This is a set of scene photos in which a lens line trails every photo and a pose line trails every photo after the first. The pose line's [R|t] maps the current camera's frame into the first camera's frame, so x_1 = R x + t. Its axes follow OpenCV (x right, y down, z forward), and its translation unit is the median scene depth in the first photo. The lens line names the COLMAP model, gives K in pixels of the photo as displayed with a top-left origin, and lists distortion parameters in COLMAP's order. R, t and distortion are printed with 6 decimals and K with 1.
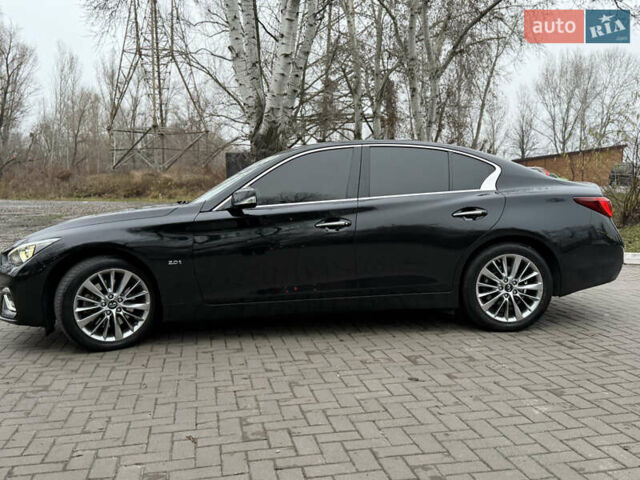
lens RADIAL K [[621.0, 0, 320.0], [0, 621.0, 240.0], [0, 0, 1]] dist [0.290281, -0.746013]
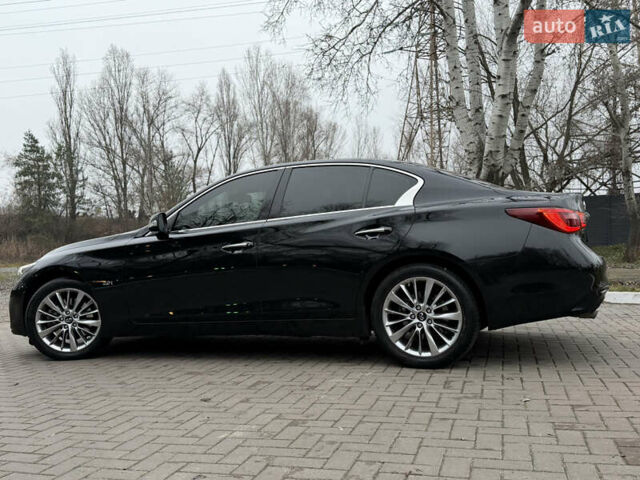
lens RADIAL K [[621.0, 0, 320.0], [0, 621.0, 240.0], [0, 0, 1]] dist [0.290281, -0.746013]
pose [[0.886166, -0.026744, -0.462595, 0.574694], [-0.014915, 0.996169, -0.086163, 0.047849], [0.463127, 0.083254, 0.882373, 0.172287]]
